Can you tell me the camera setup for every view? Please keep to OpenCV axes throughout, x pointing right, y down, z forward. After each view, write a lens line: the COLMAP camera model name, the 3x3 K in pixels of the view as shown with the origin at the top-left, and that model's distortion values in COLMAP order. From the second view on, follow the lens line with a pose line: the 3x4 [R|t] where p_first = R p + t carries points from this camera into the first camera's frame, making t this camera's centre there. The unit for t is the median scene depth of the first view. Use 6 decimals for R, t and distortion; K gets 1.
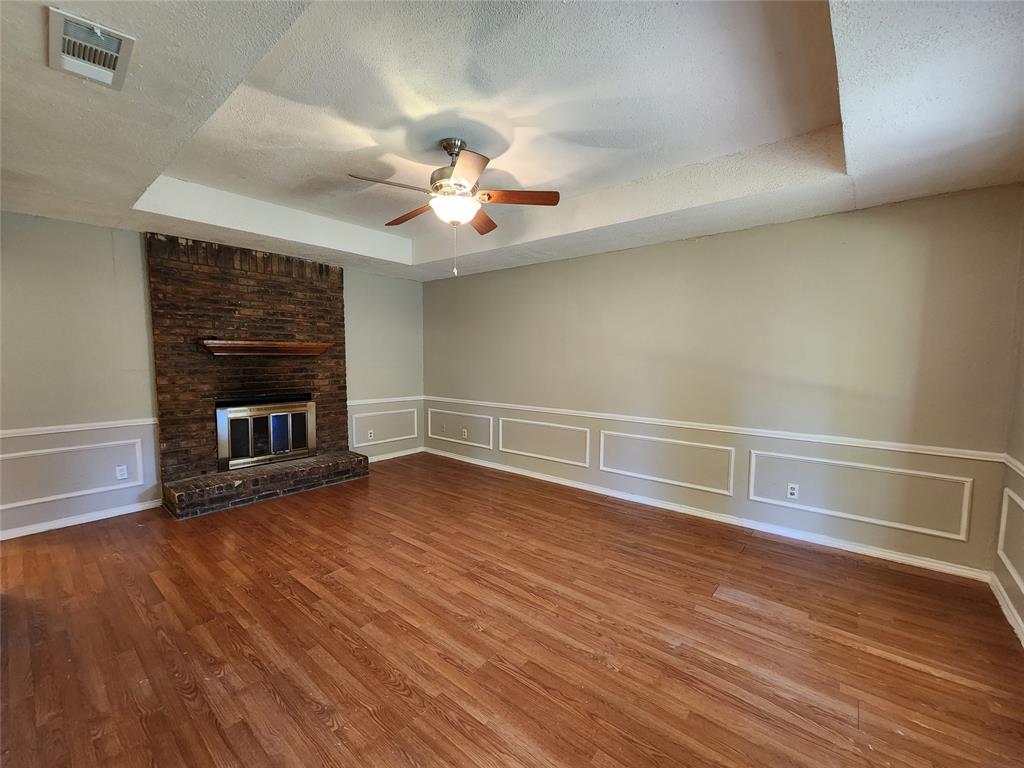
lens RADIAL K [[421.2, 0, 505.5], [0, 421.2, 393.3], [0, 0, 1]] dist [0.002327, -0.001895]
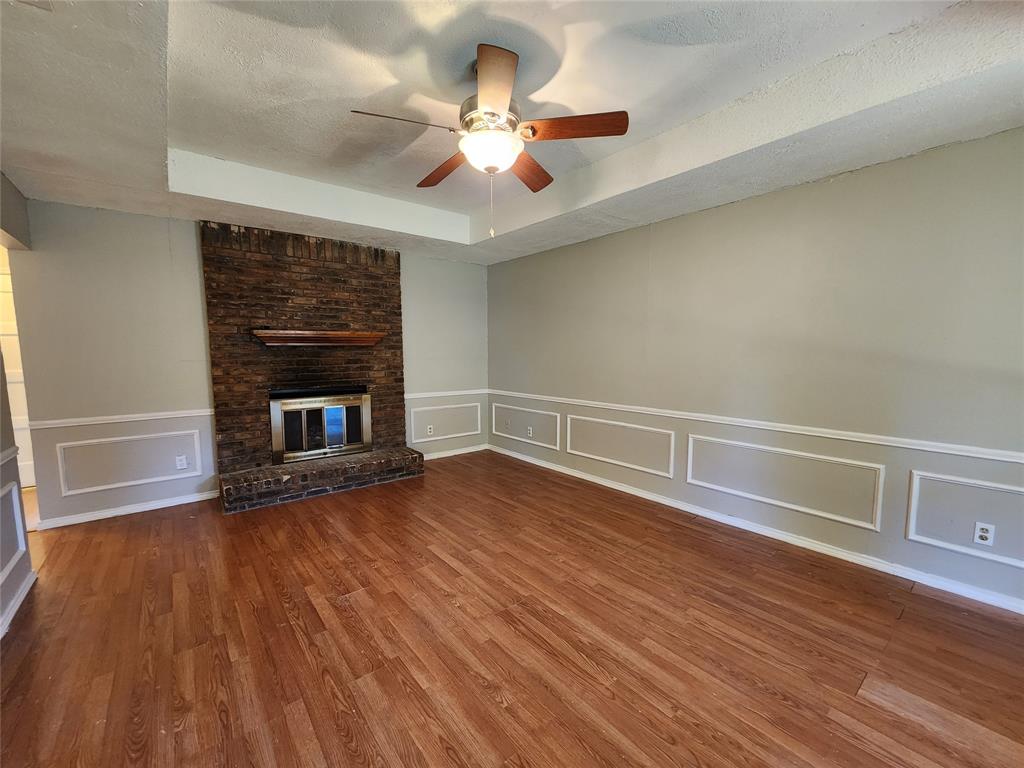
lens RADIAL K [[421.2, 0, 508.2], [0, 421.2, 394.0], [0, 0, 1]] dist [0.002327, -0.001895]
pose [[0.980868, 0.011096, -0.194360, 0.051792], [-0.008053, 0.999832, 0.016438, 0.001113], [0.194510, -0.014558, 0.980793, 0.171223]]
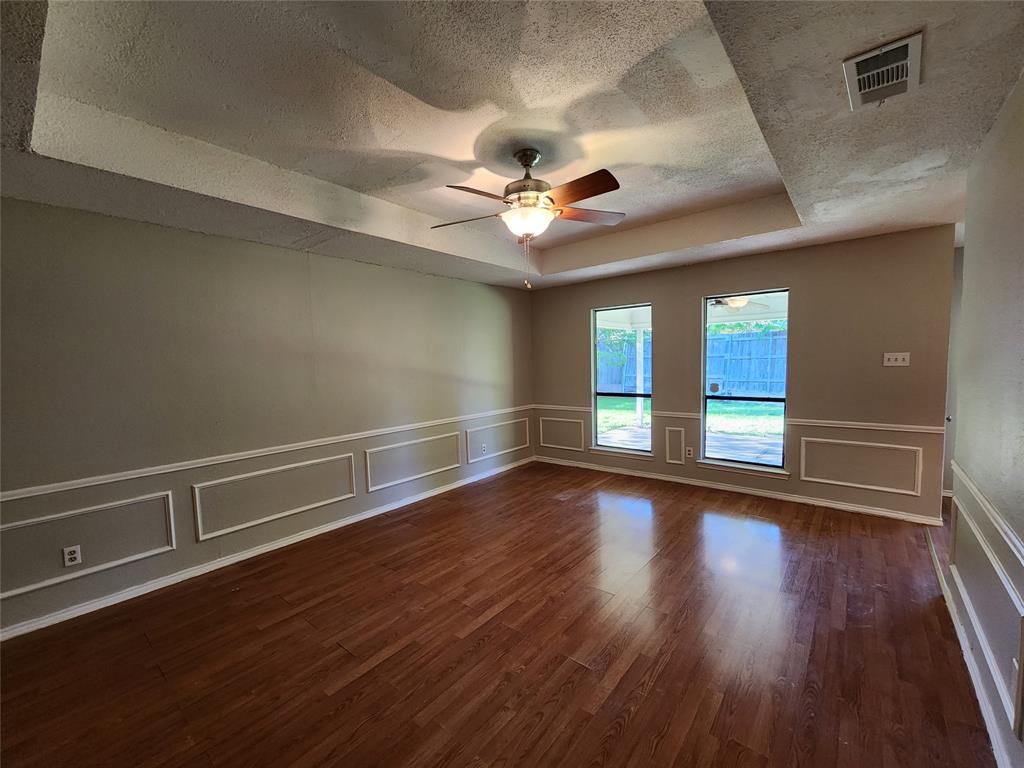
lens RADIAL K [[421.2, 0, 506.8], [0, 421.2, 394.0], [0, 0, 1]] dist [0.002327, -0.001895]
pose [[-0.006837, -0.084773, 0.996377, -0.846564], [0.115392, 0.989677, 0.084994, -0.095965], [-0.993297, 0.115555, 0.003016, 0.817707]]
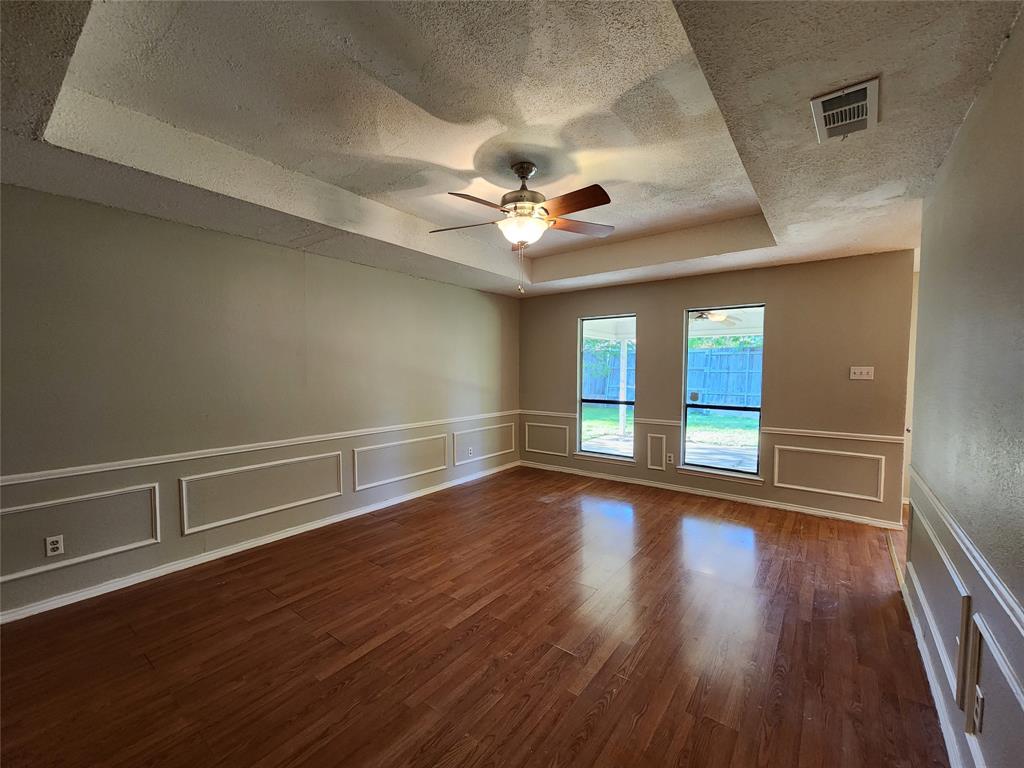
lens RADIAL K [[421.2, 0, 508.4], [0, 421.2, 392.9], [0, 0, 1]] dist [0.002327, -0.001895]
pose [[-0.047552, -0.061351, 0.996983, -0.876836], [0.086834, 0.994079, 0.065314, -0.083057], [-0.995087, 0.089678, -0.041943, 0.834510]]
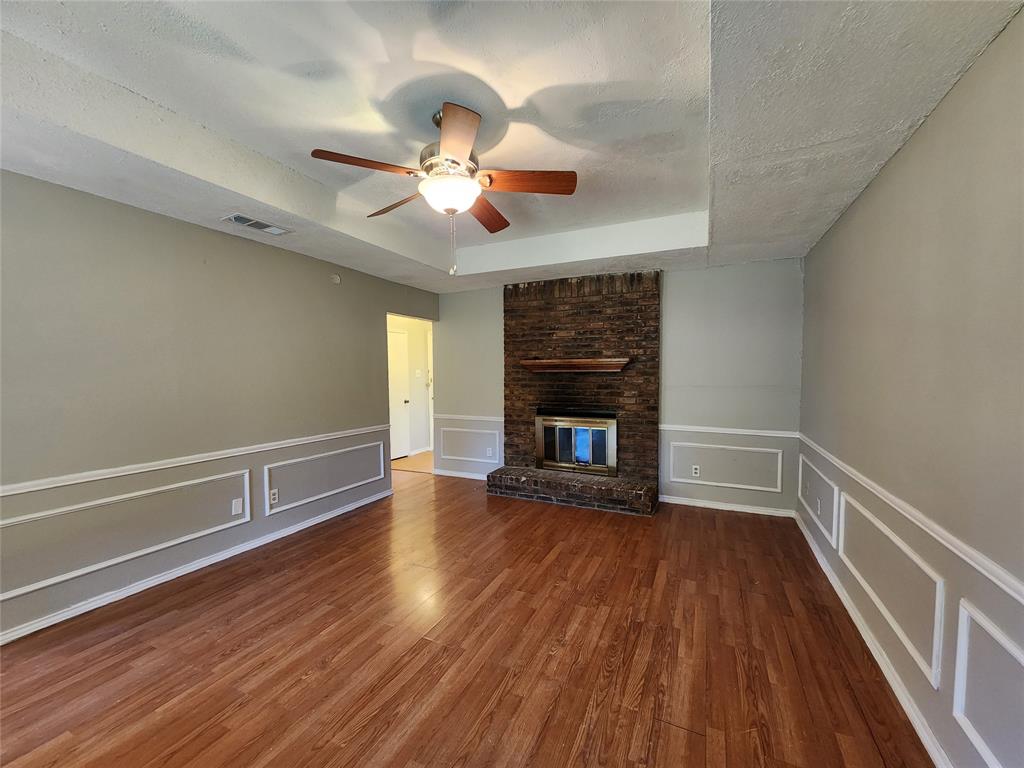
lens RADIAL K [[421.2, 0, 507.8], [0, 421.2, 392.3], [0, 0, 1]] dist [0.002327, -0.001895]
pose [[0.254554, 0.041326, -0.966175, 0.538967], [-0.080145, 0.996551, 0.021510, -0.058618], [0.963732, 0.071959, 0.256988, 0.691281]]
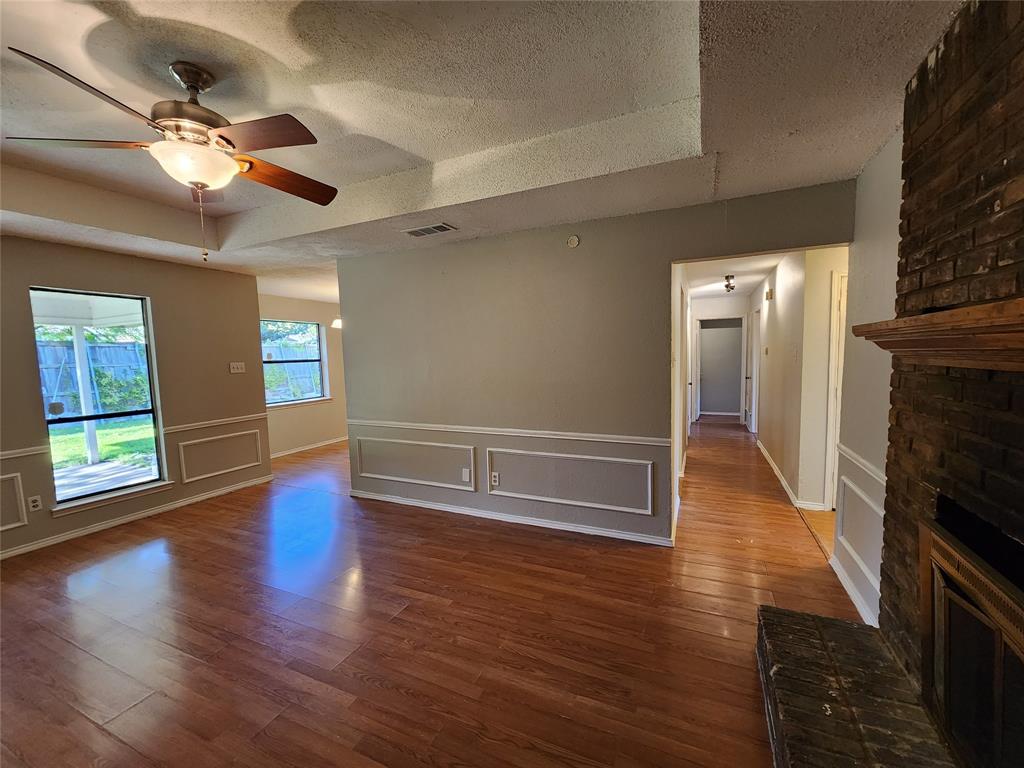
lens RADIAL K [[421.2, 0, 507.3], [0, 421.2, 390.5], [0, 0, 1]] dist [0.002327, -0.001895]
pose [[-0.963740, 0.042761, -0.263393, -0.310978], [-0.002682, 0.985474, 0.169805, -0.141709], [0.266828, 0.164355, -0.949627, 1.396201]]
